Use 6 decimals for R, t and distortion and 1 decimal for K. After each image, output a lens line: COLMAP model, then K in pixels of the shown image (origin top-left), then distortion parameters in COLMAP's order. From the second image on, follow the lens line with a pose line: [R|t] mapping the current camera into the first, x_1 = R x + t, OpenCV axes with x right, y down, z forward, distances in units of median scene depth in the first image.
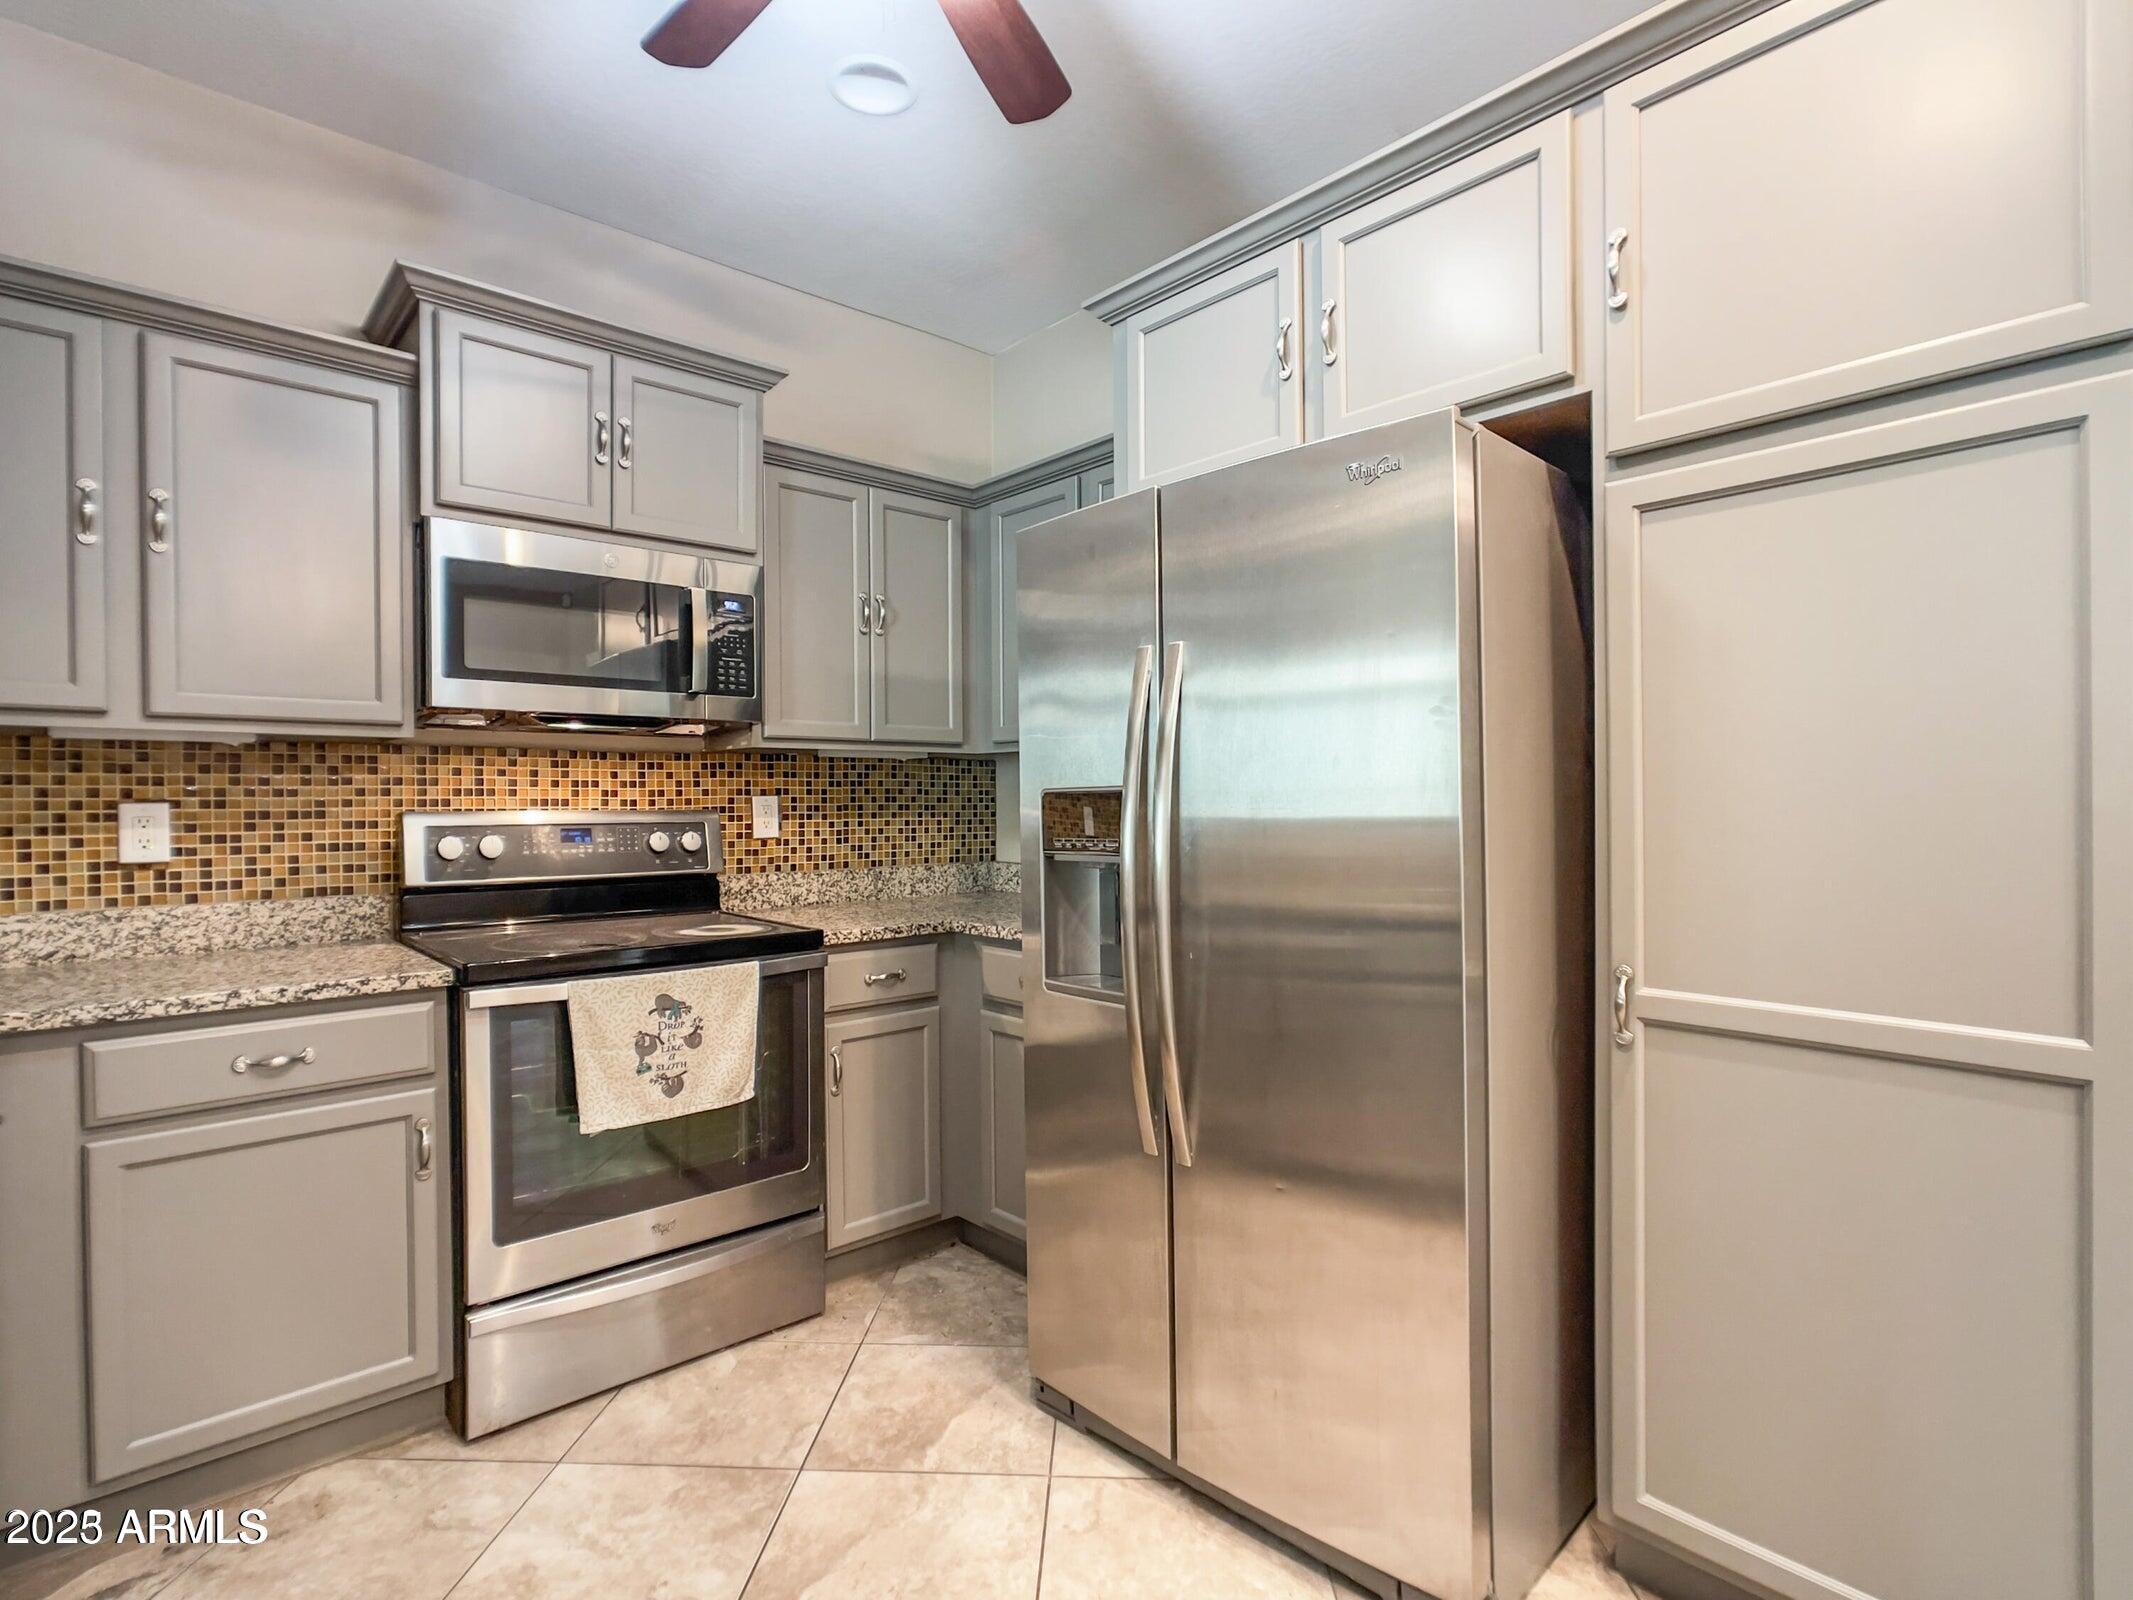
lens RADIAL K [[1047.4, 0, 1068.0], [0, 1047.4, 806.9], [0, 0, 1]] dist [-0.025518, 0.014968]
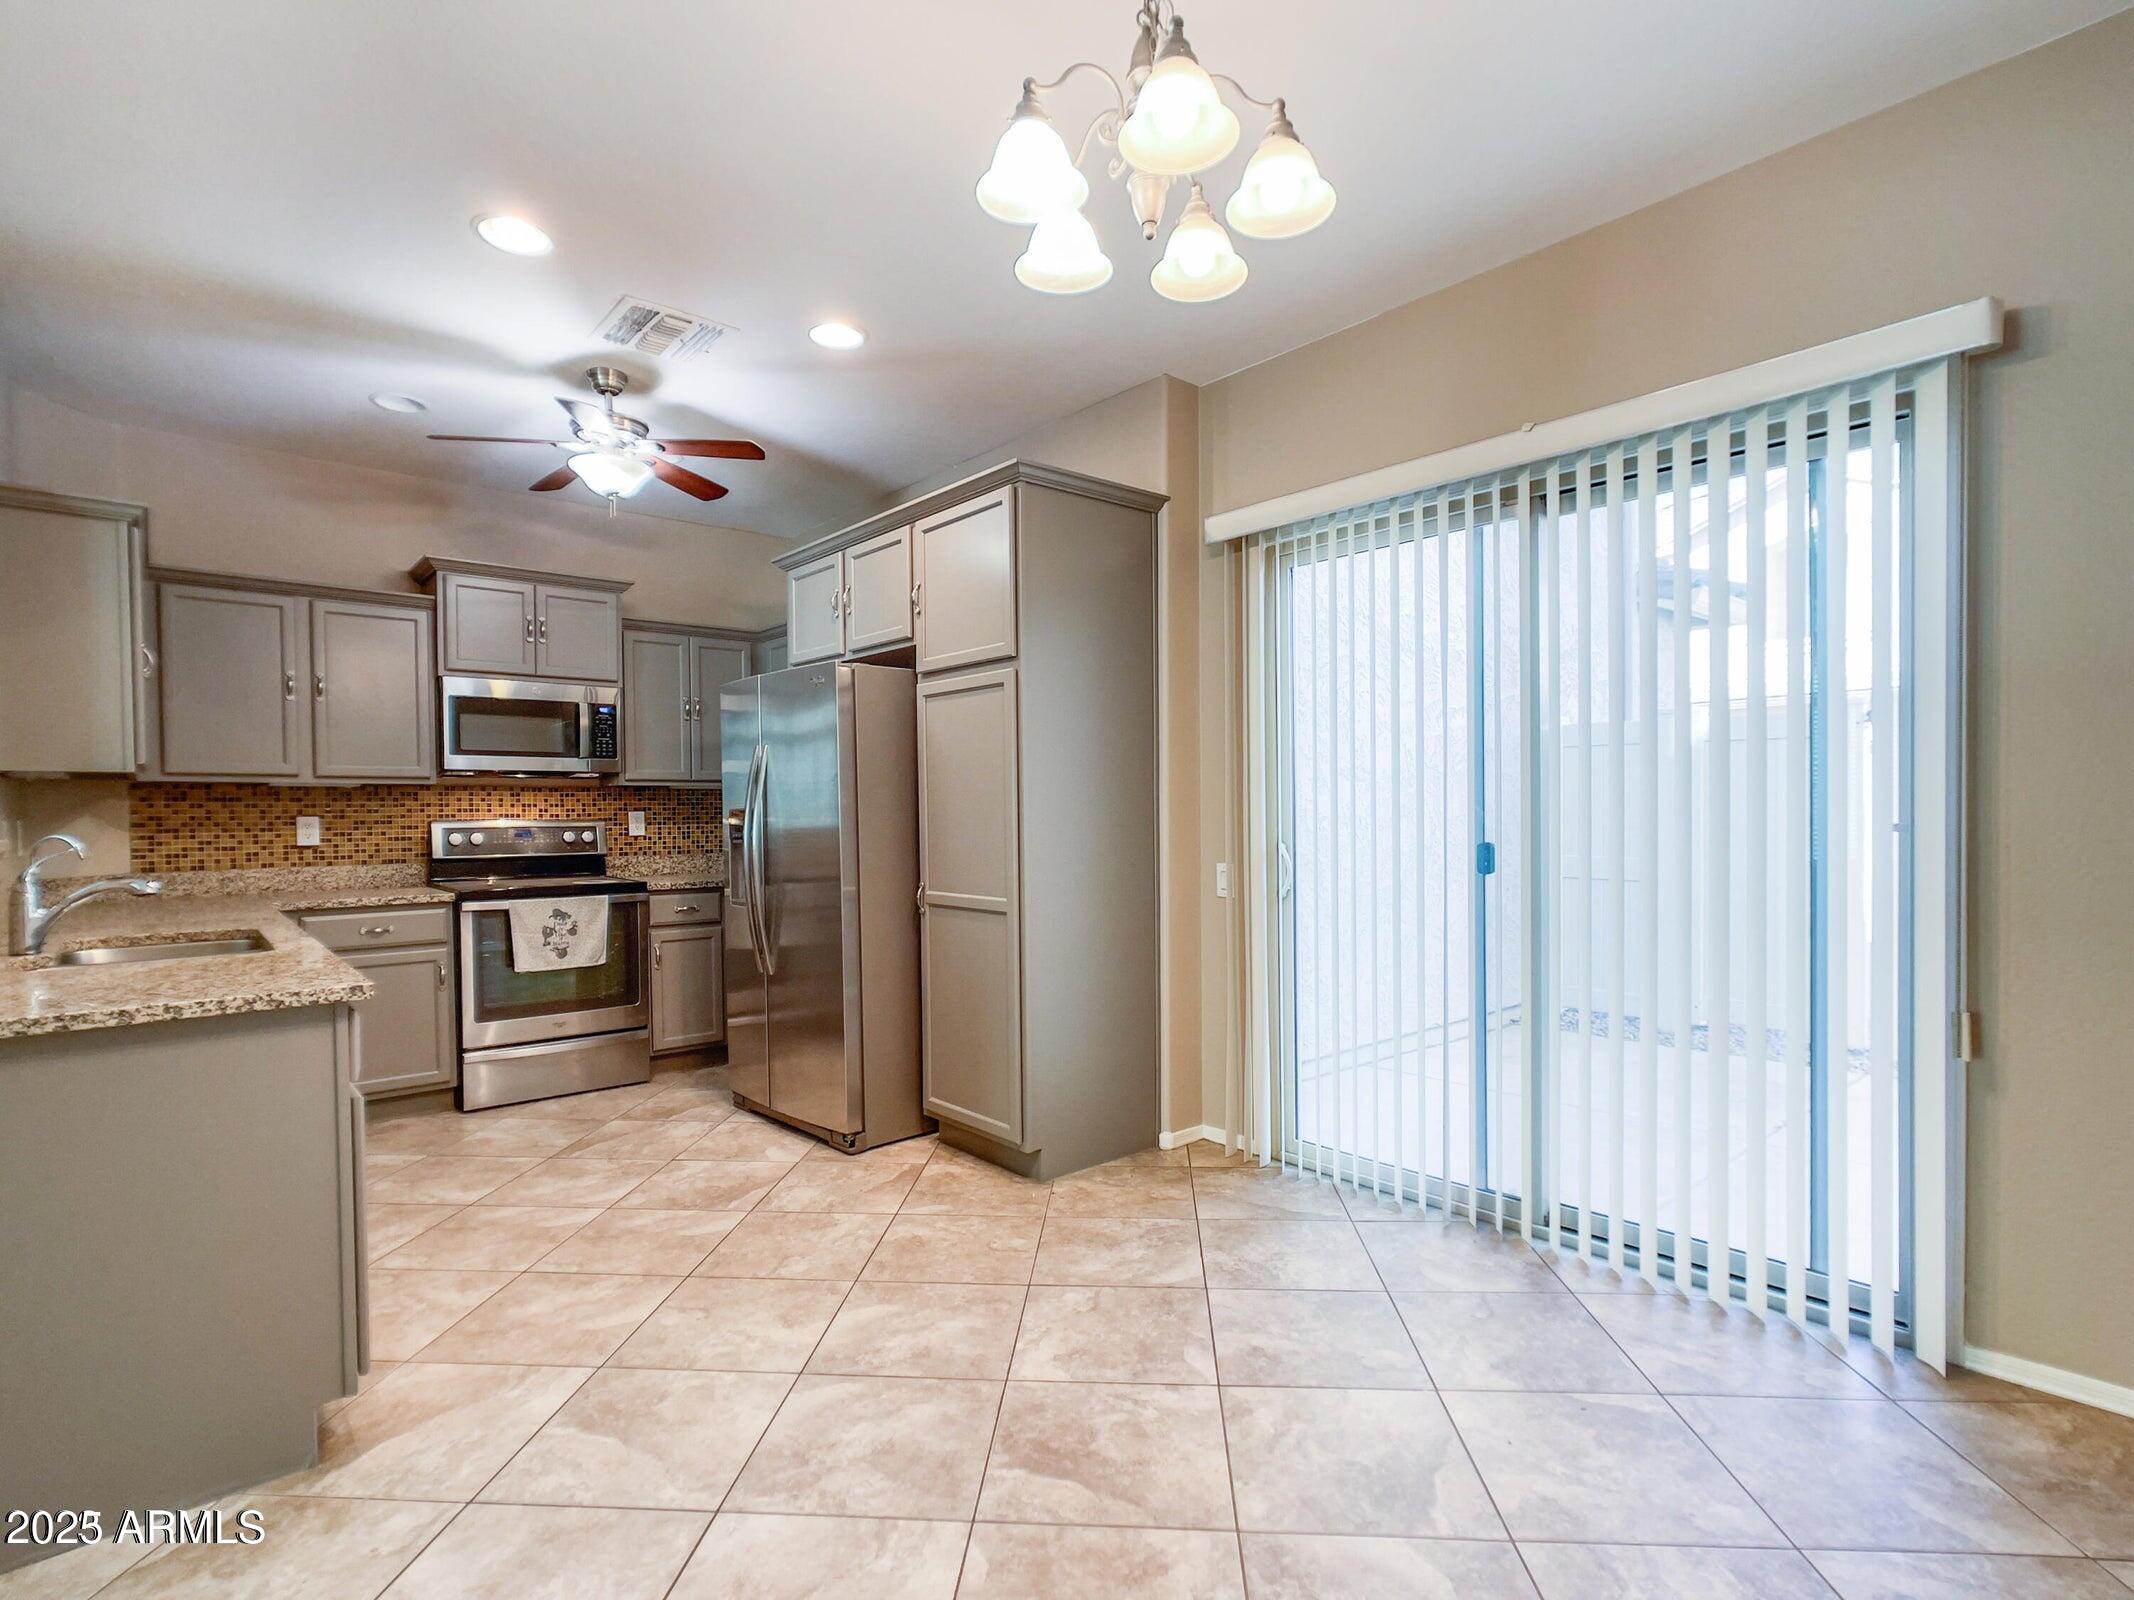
lens RADIAL K [[1054.7, 0, 1072.2], [0, 1054.7, 832.2], [0, 0, 1]] dist [-0.026341, 0.016774]
pose [[0.999855, -0.001113, -0.016975, 0.626521], [0.001362, 0.999891, 0.014698, -0.001155], [0.016957, -0.014719, 0.999748, -0.992248]]
